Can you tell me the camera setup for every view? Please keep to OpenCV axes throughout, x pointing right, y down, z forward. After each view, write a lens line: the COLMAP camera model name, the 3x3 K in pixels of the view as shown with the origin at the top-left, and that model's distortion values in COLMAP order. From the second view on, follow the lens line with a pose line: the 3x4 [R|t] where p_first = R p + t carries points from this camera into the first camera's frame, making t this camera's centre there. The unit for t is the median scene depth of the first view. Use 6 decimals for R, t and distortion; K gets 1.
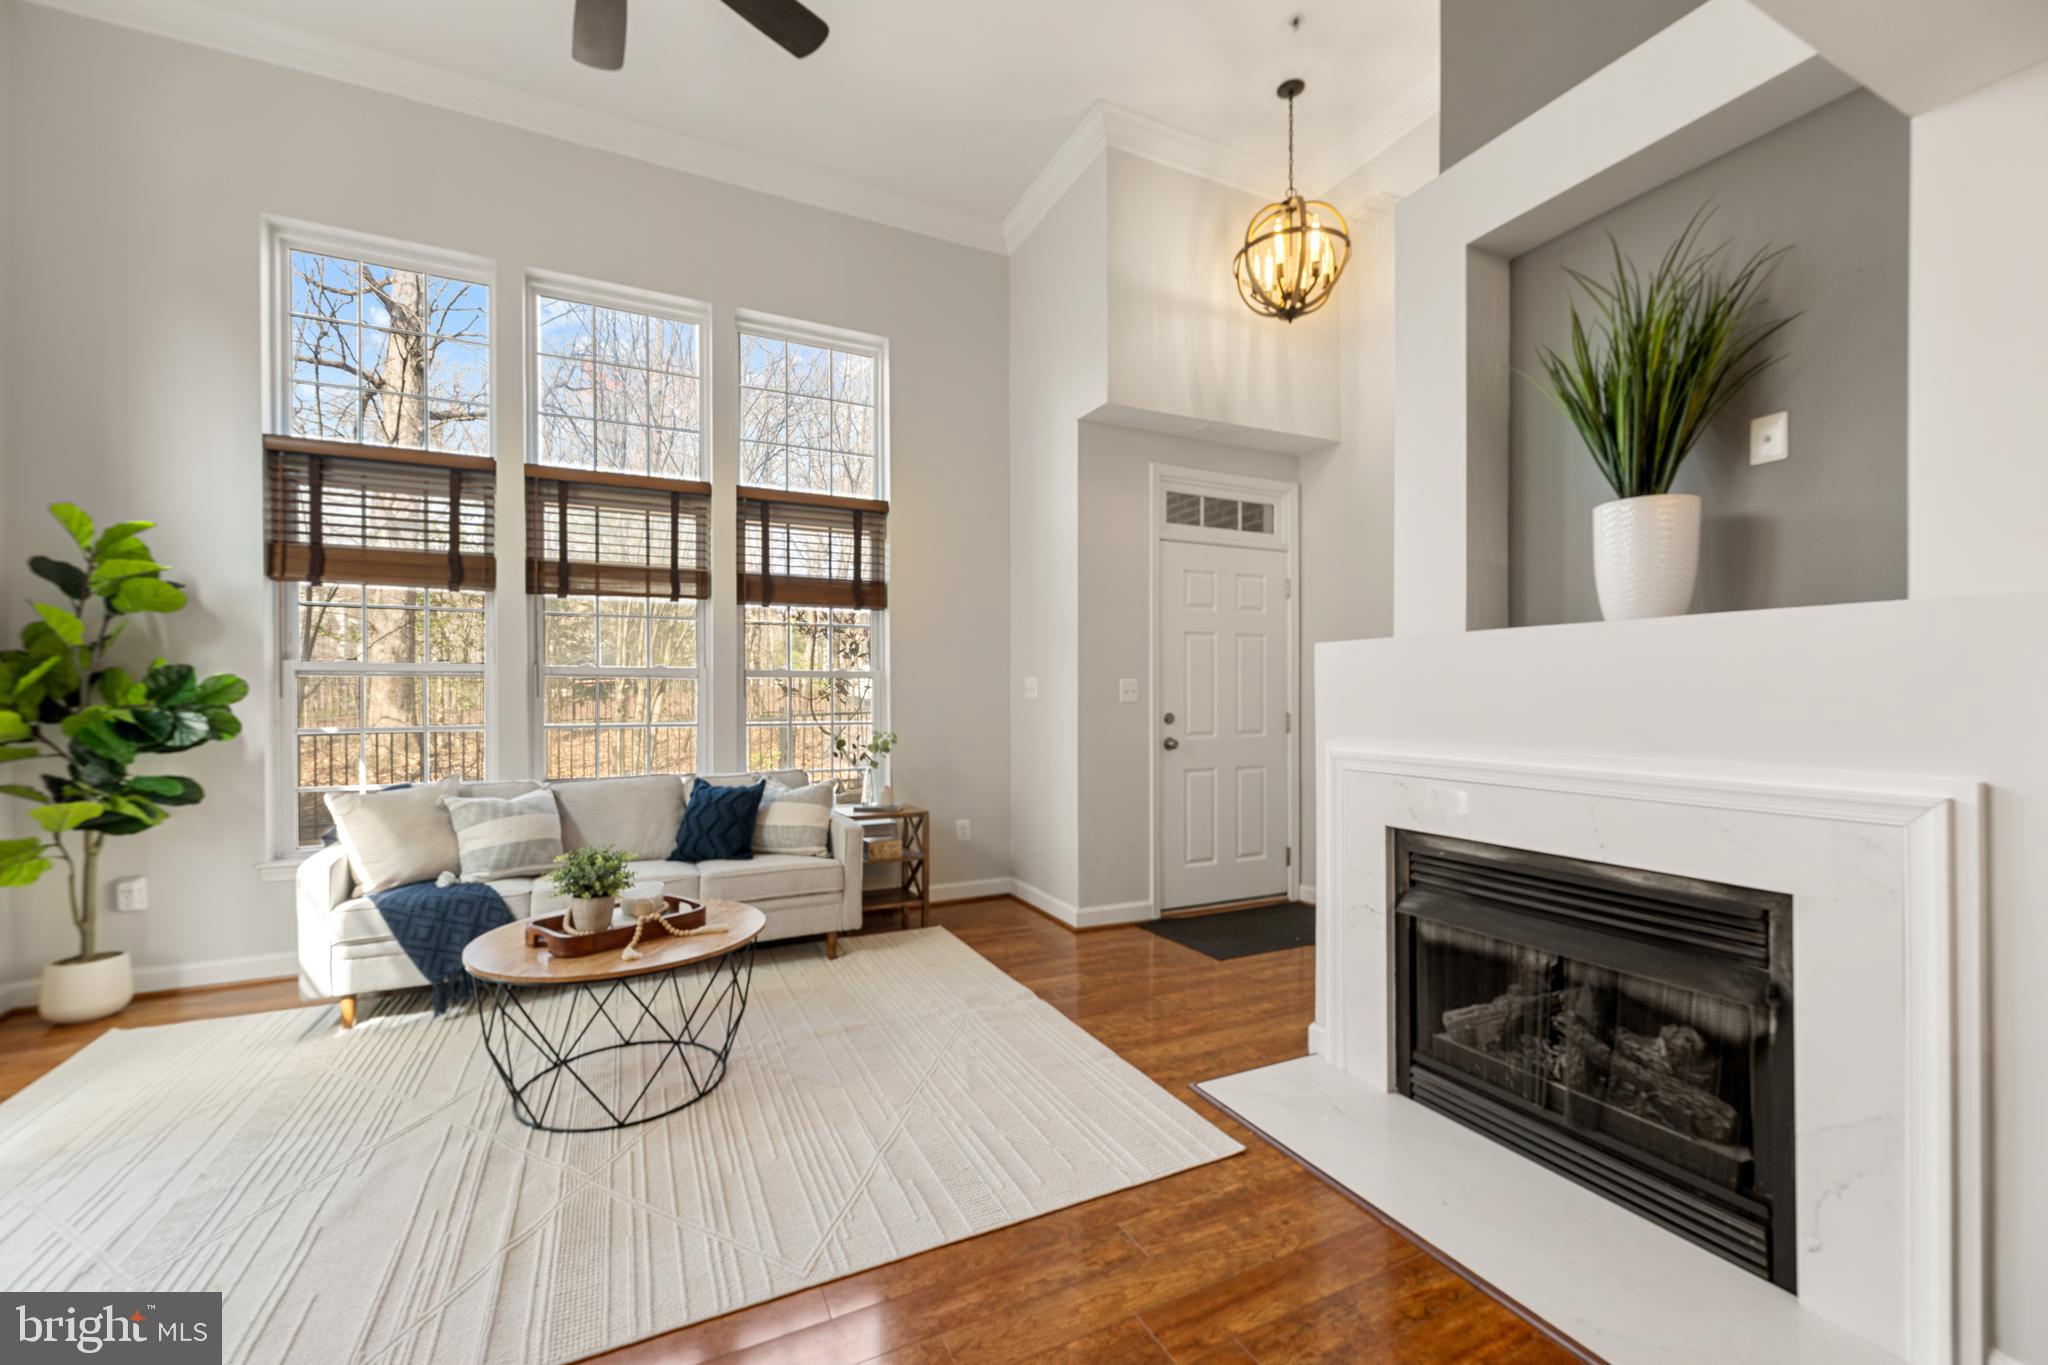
lens RADIAL K [[824.8, 0, 1028.1], [0, 824.8, 695.3], [0, 0, 1]] dist [0.002365, 0.000117]
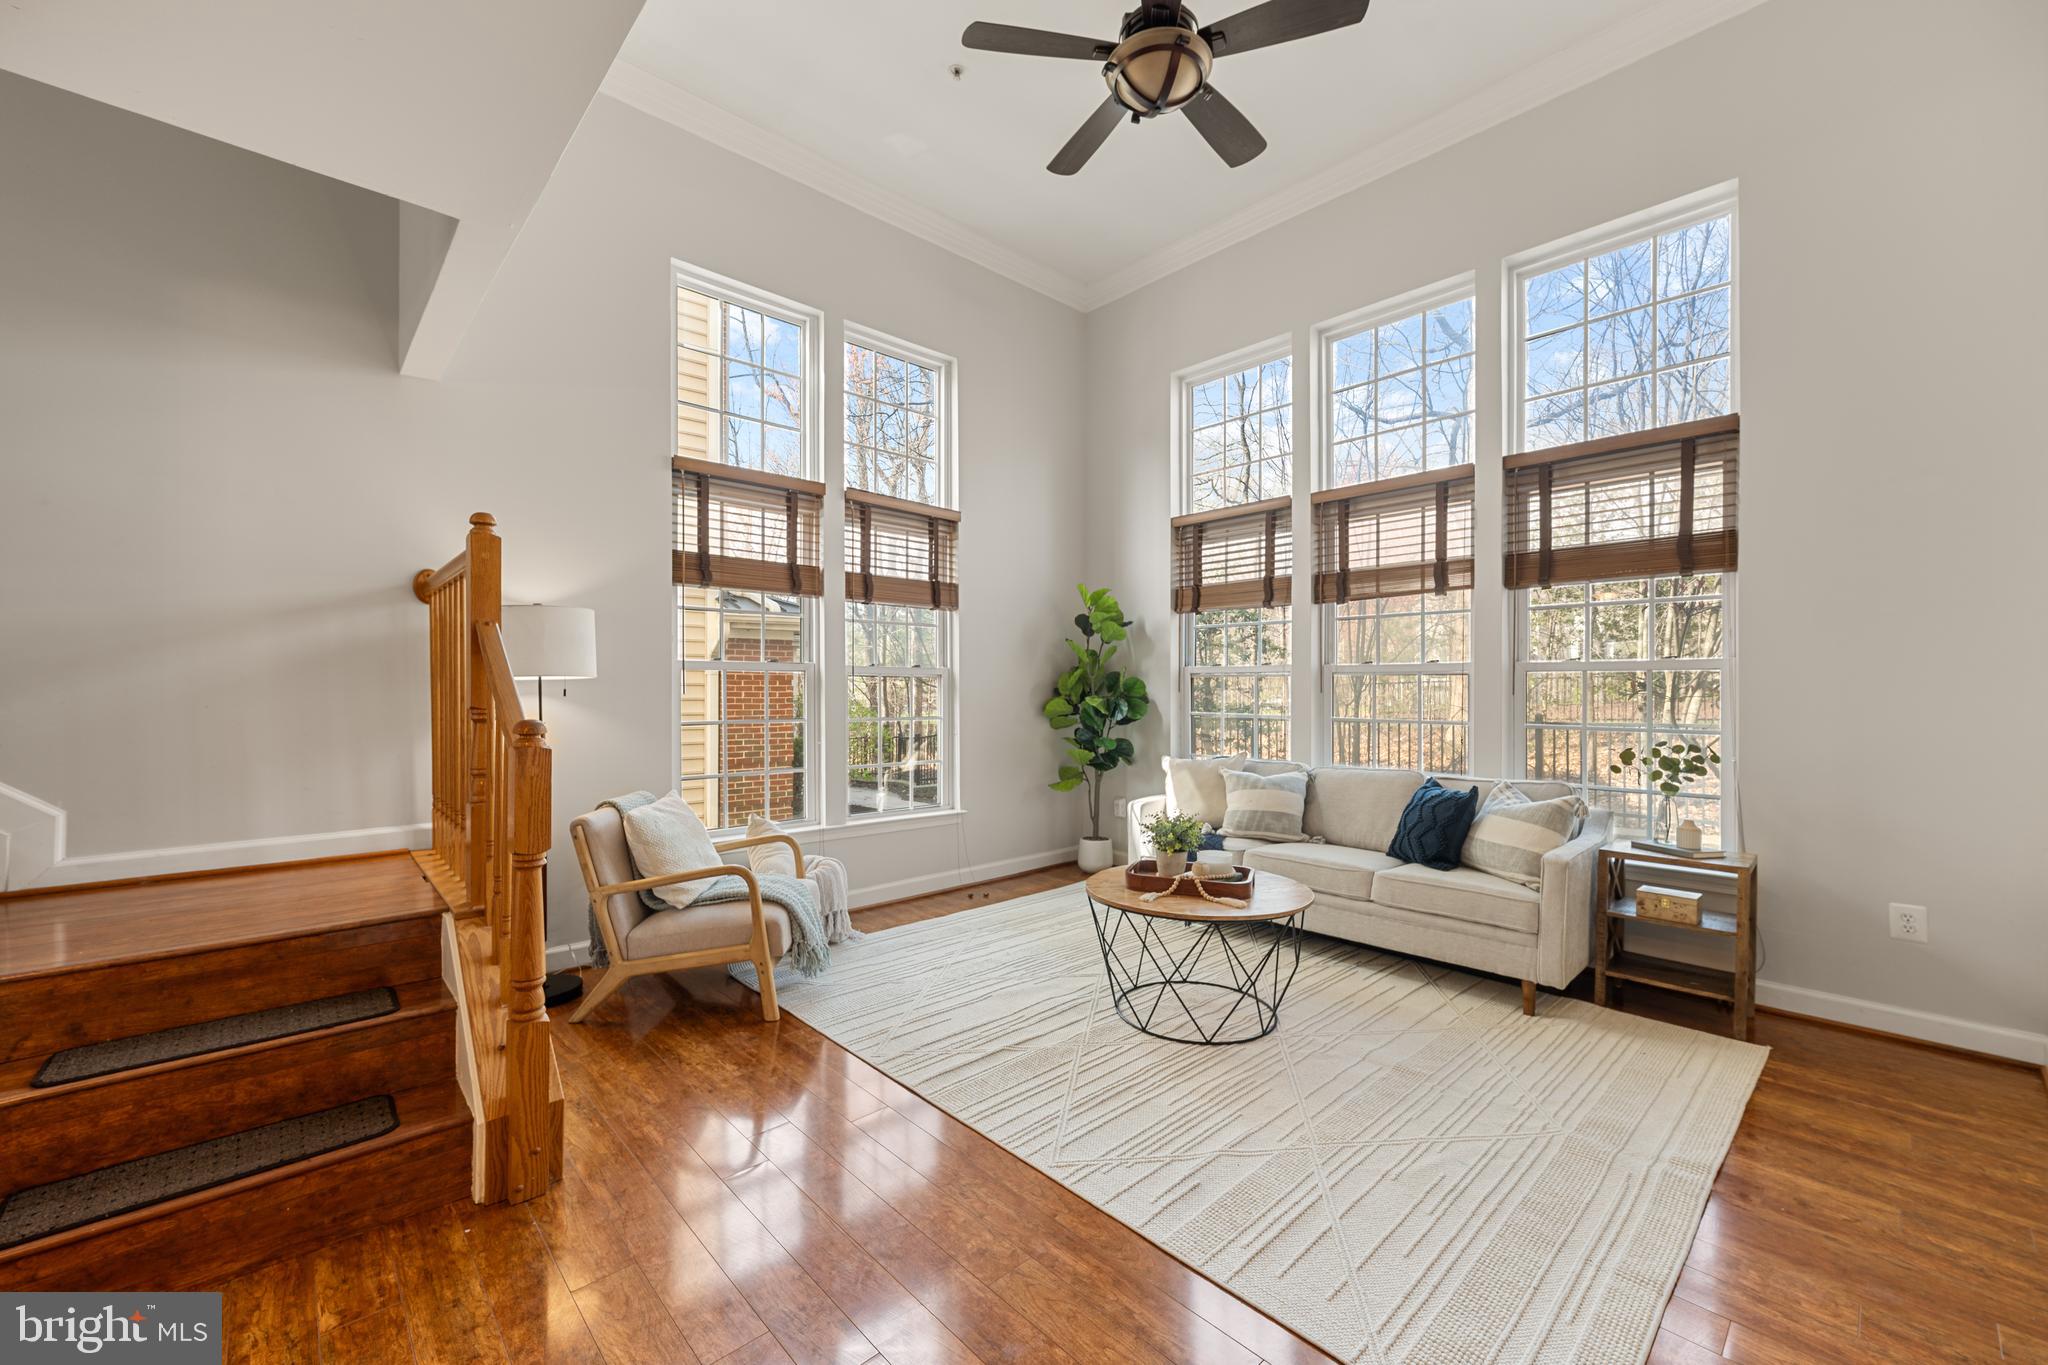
lens RADIAL K [[824.8, 0, 985.4], [0, 824.8, 672.2], [0, 0, 1]] dist [0.002365, 0.000117]
pose [[0.257141, -0.016391, -0.966235, 0.413739], [-0.000438, 0.999854, -0.017078, -0.006425], [0.966374, 0.004815, 0.257097, 0.259010]]
